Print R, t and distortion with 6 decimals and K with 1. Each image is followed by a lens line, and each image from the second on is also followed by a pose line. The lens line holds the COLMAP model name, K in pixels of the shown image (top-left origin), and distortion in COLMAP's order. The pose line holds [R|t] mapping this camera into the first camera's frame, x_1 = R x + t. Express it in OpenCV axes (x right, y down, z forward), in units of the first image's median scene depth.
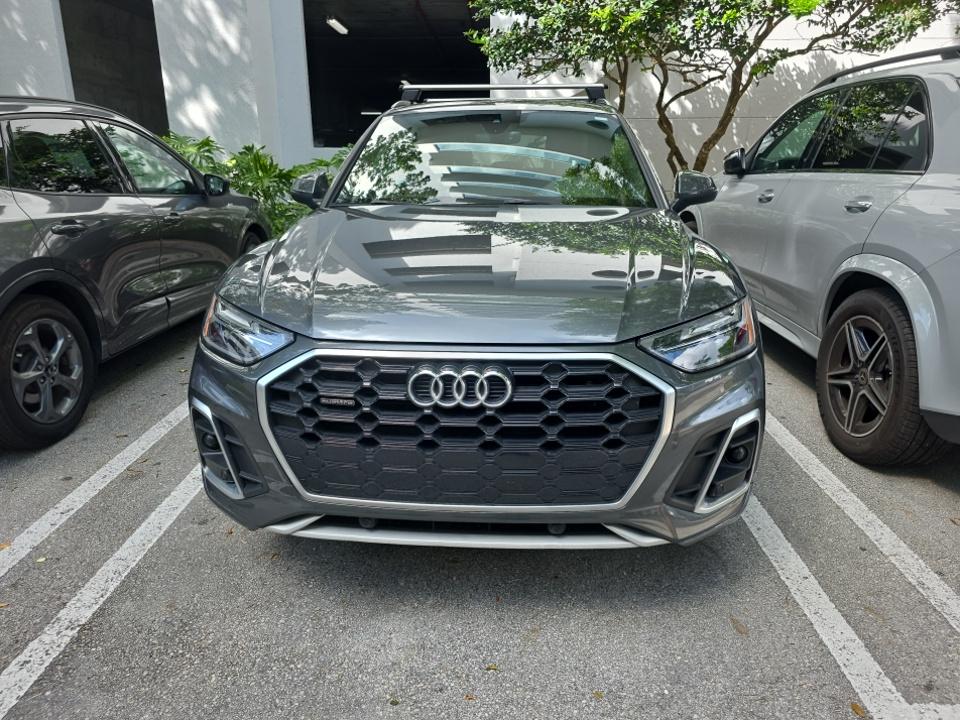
lens RADIAL K [[638.6, 0, 478.9], [0, 638.6, 362.1], [0, 0, 1]] dist [0.025731, -0.019341]
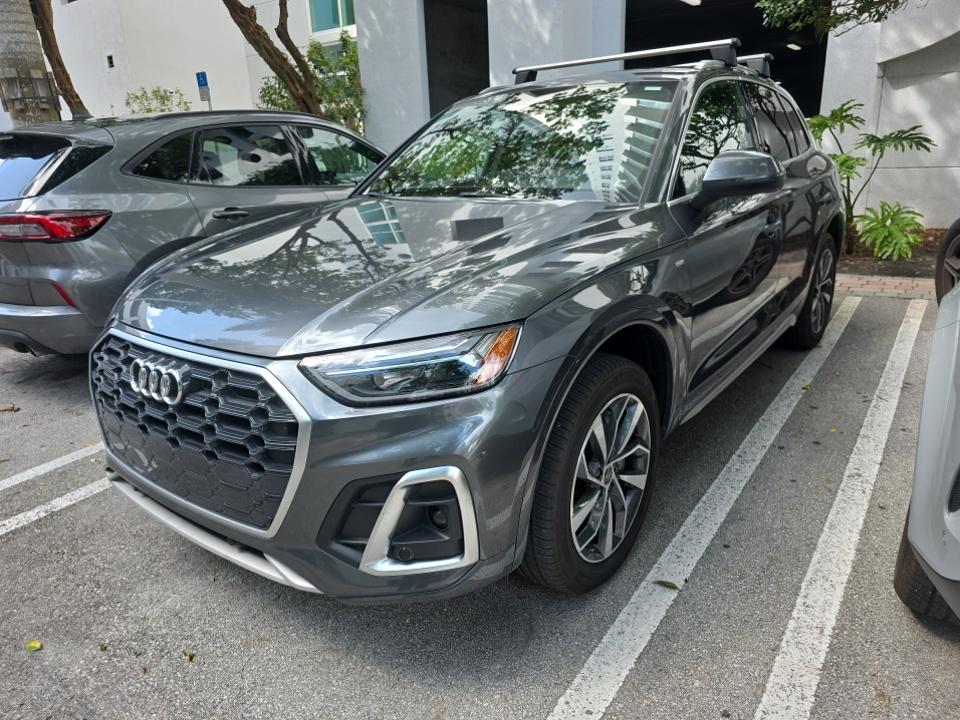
lens RADIAL K [[638.6, 0, 482.8], [0, 638.6, 354.6], [0, 0, 1]] dist [0.025731, -0.019341]
pose [[0.843373, 0.139713, -0.518847, 0.894287], [-0.131142, 0.989925, 0.053395, -0.118561], [0.521080, 0.023011, 0.853198, 0.356071]]
